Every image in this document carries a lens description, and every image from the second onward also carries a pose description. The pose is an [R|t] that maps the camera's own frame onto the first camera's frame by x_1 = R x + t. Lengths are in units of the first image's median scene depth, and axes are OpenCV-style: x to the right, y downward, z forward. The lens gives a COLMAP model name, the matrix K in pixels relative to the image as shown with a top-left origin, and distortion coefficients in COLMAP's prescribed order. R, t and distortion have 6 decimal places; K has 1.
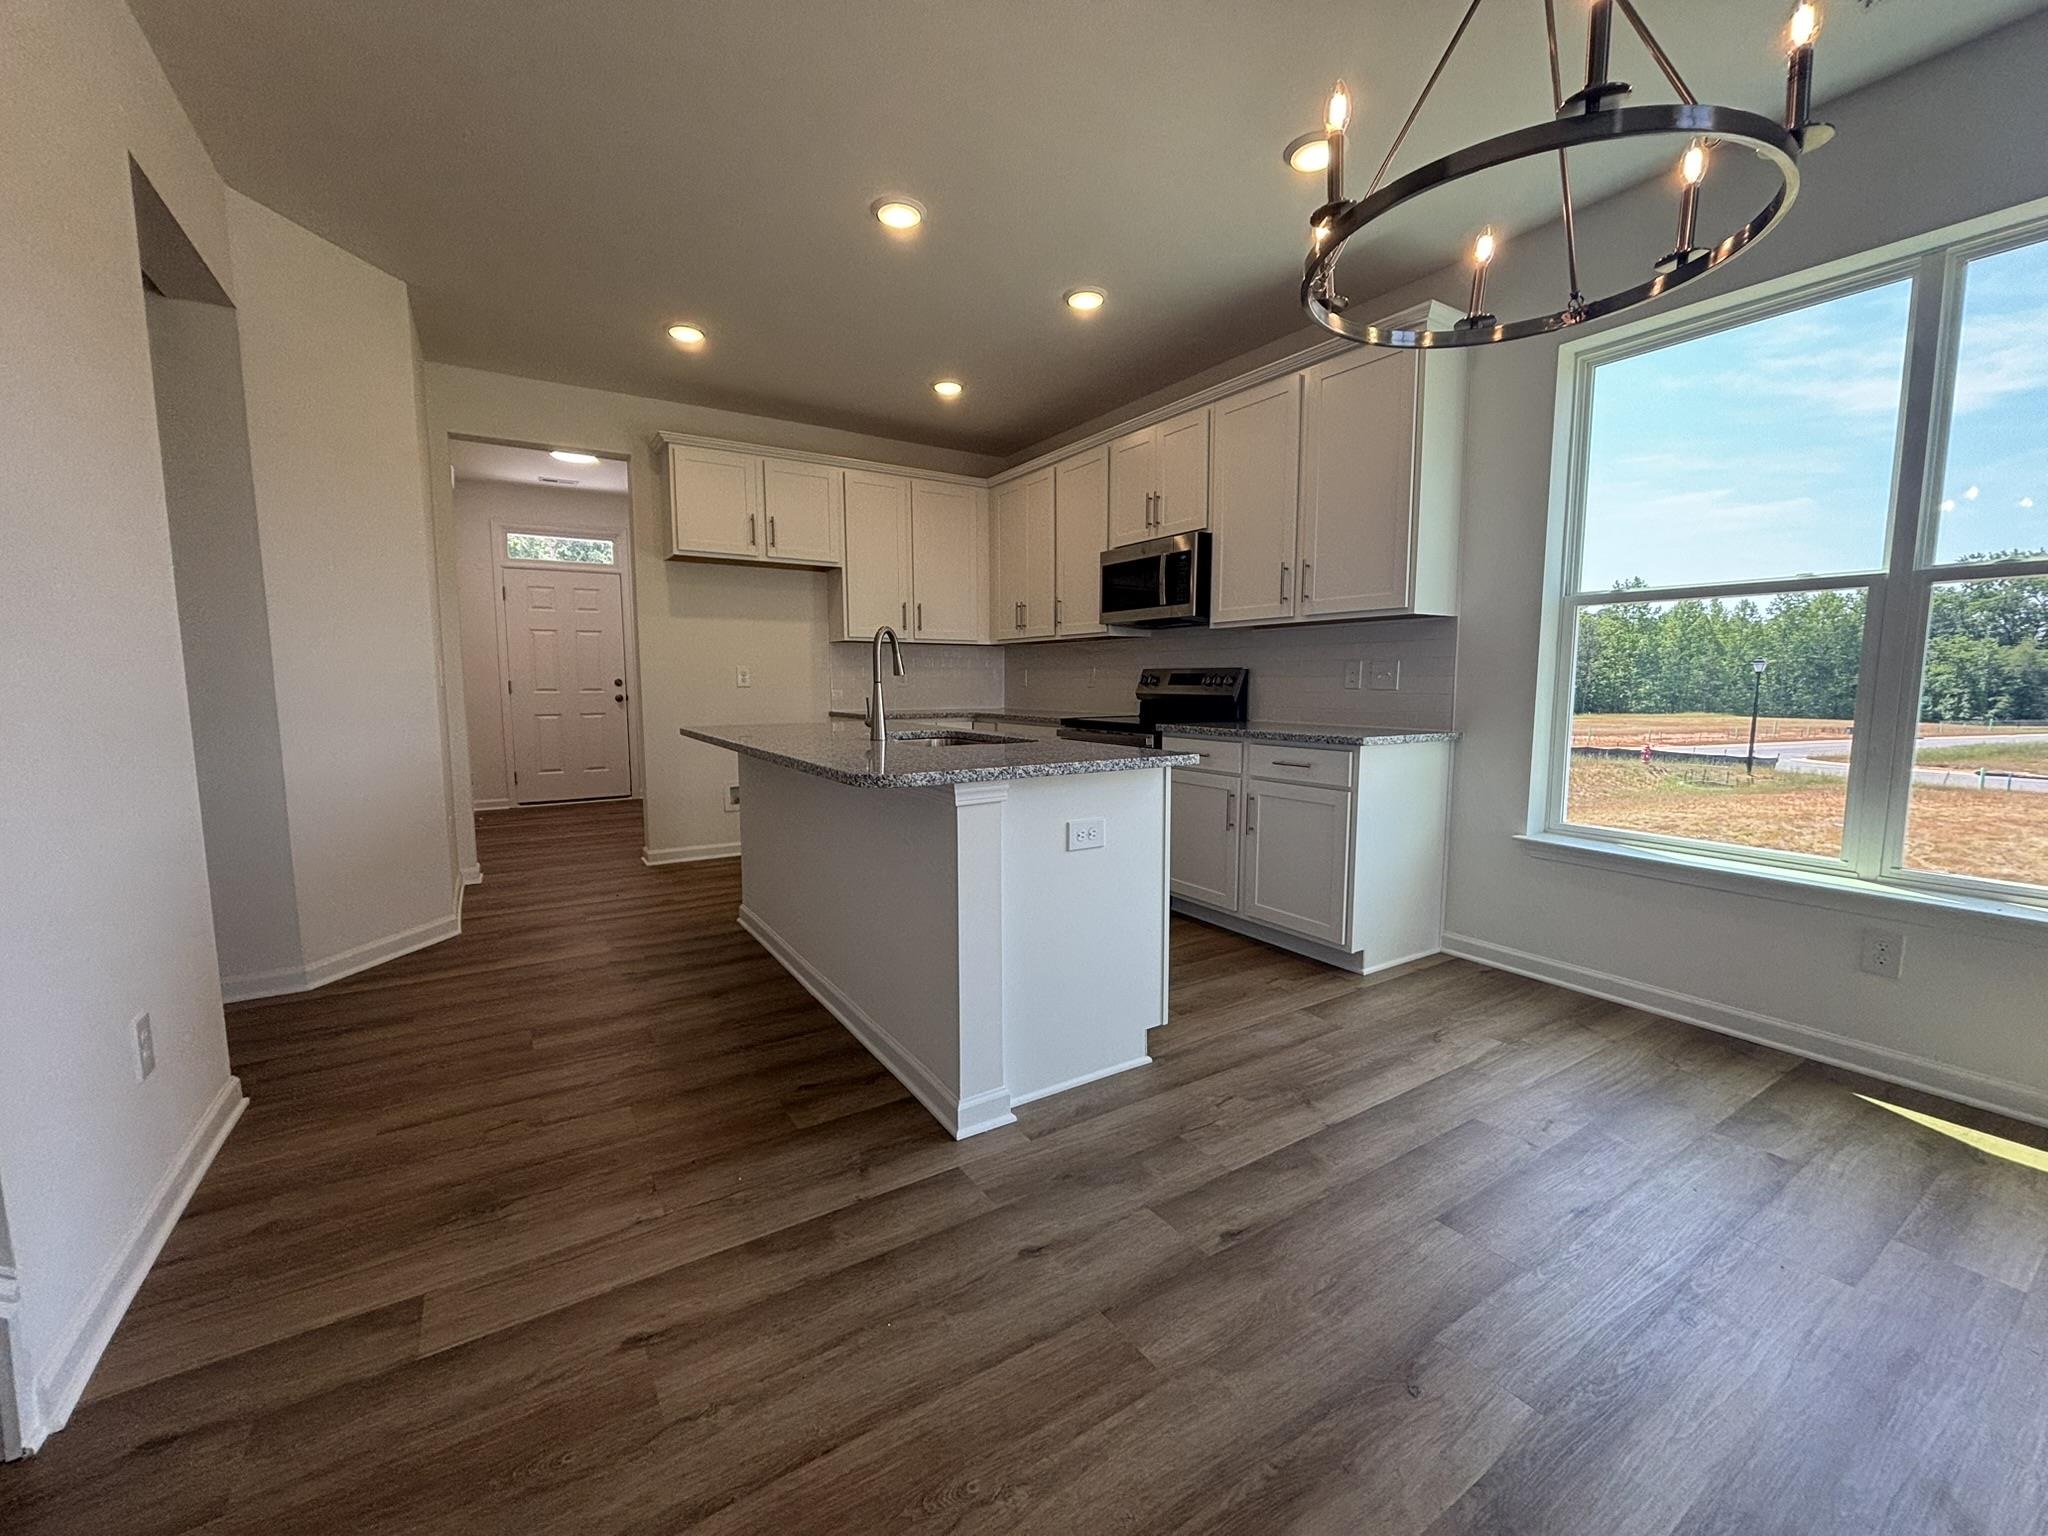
lens RADIAL K [[832.9, 0, 1018.2], [0, 832.9, 761.4], [0, 0, 1]] dist [-0.001227, 0.000468]
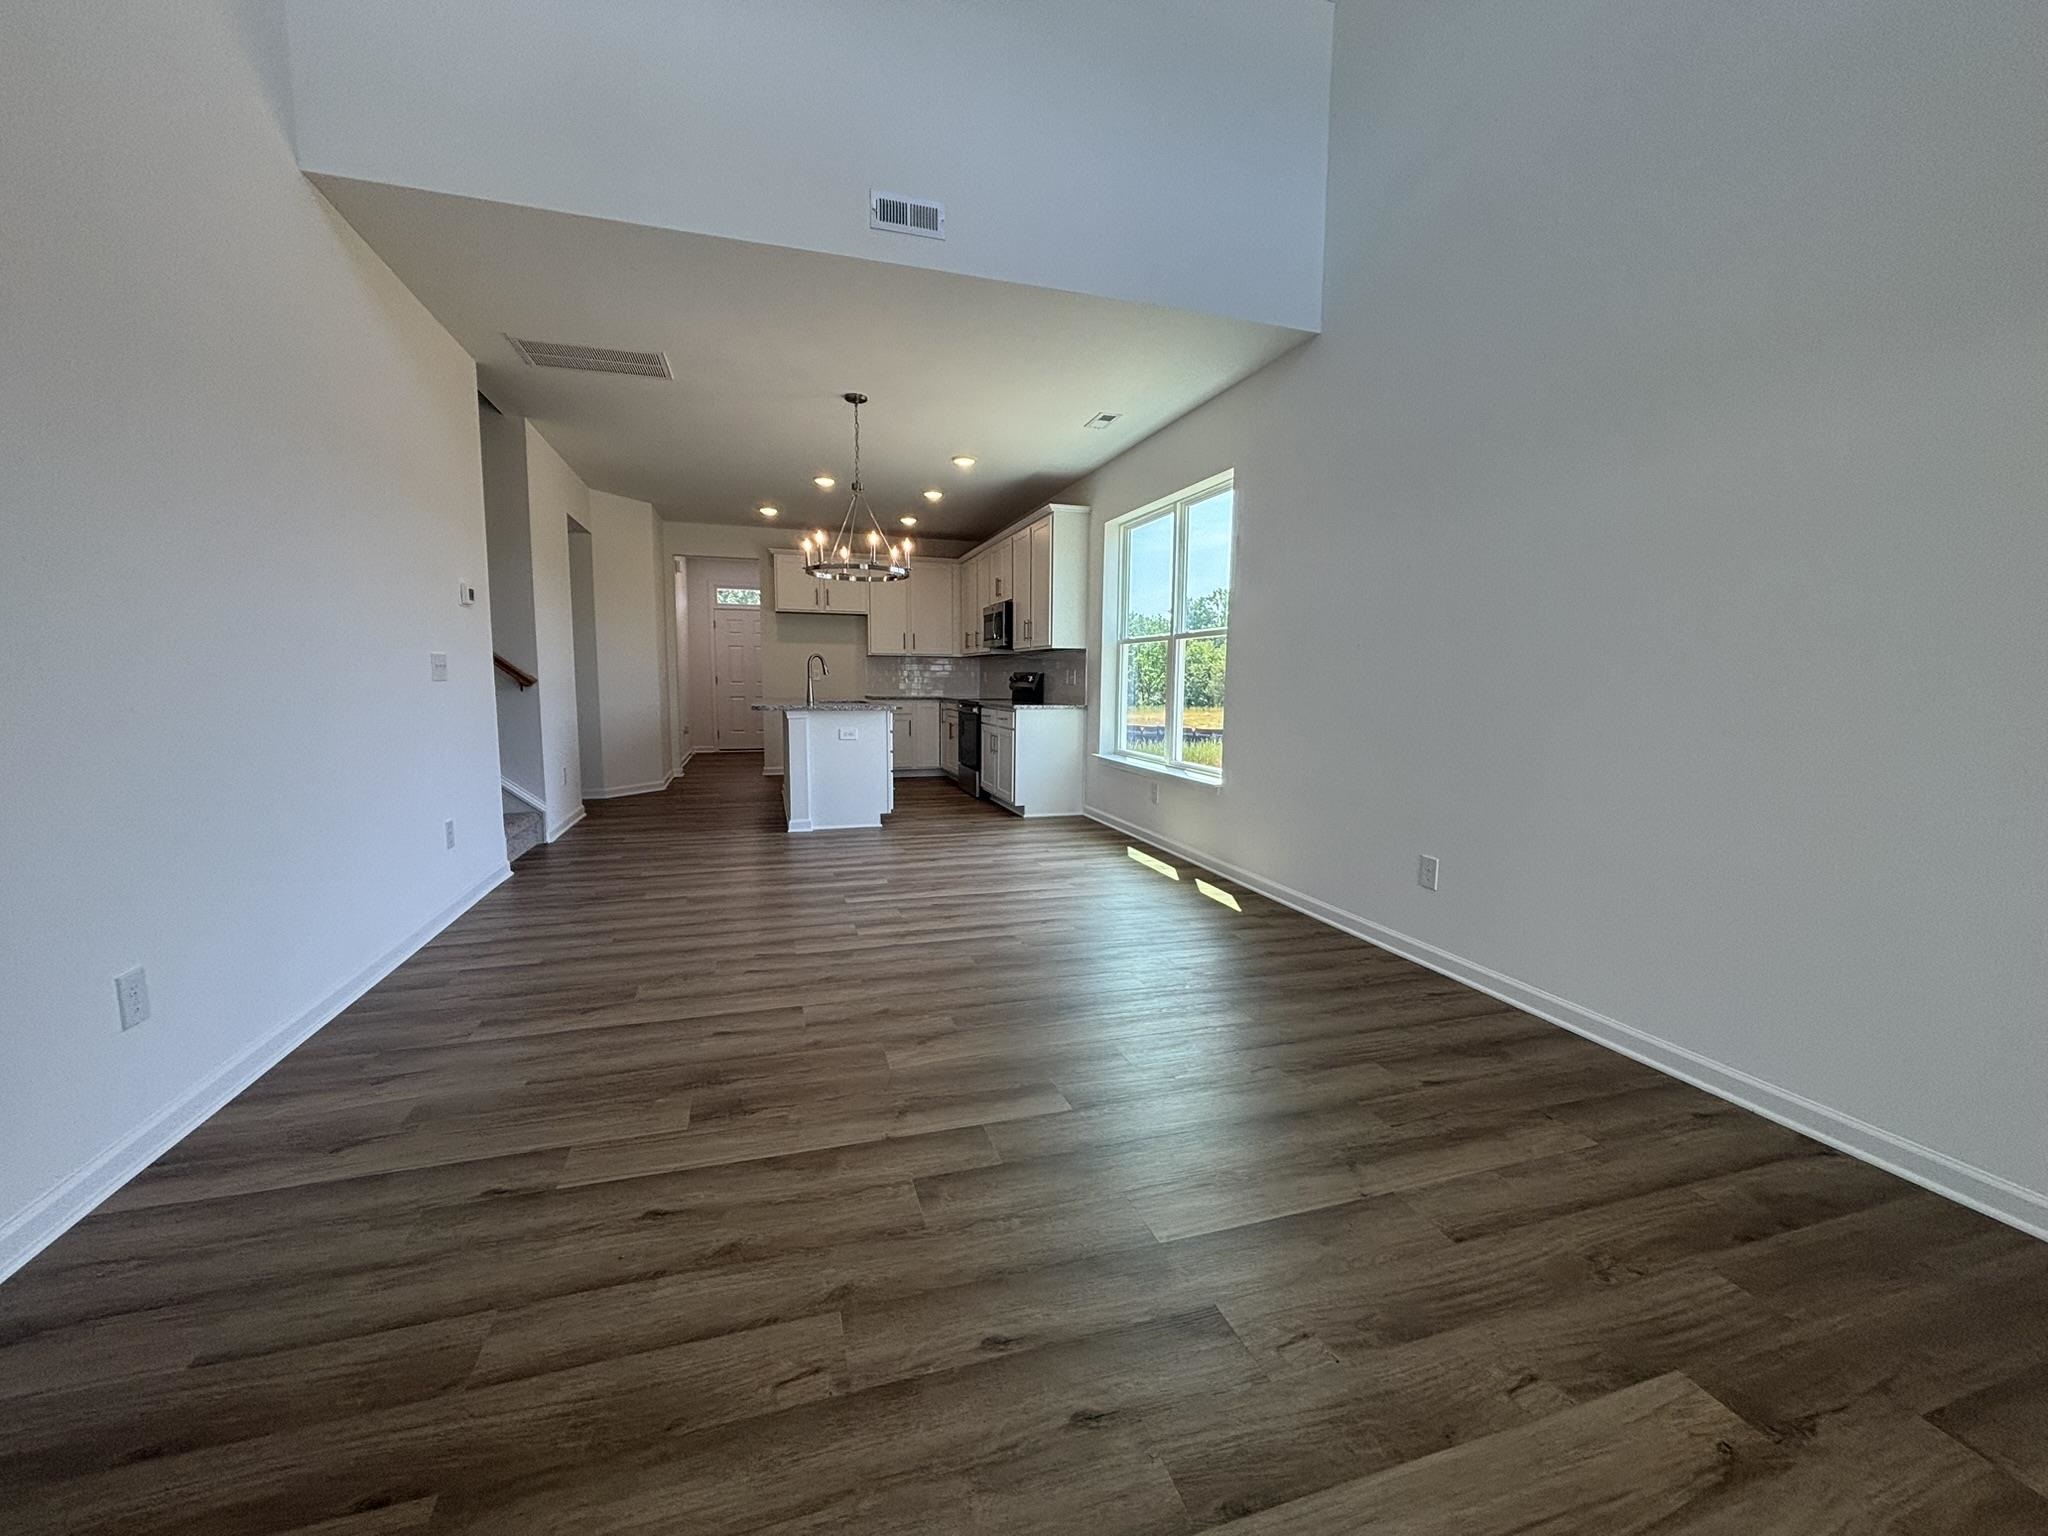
lens RADIAL K [[832.9, 0, 1026.1], [0, 832.9, 775.7], [0, 0, 1]] dist [-0.001227, 0.000468]
pose [[0.968099, 0.031461, -0.248584, 0.642170], [-0.025752, 0.999325, 0.026186, 0.062800], [0.249241, -0.018949, 0.968256, -0.726988]]
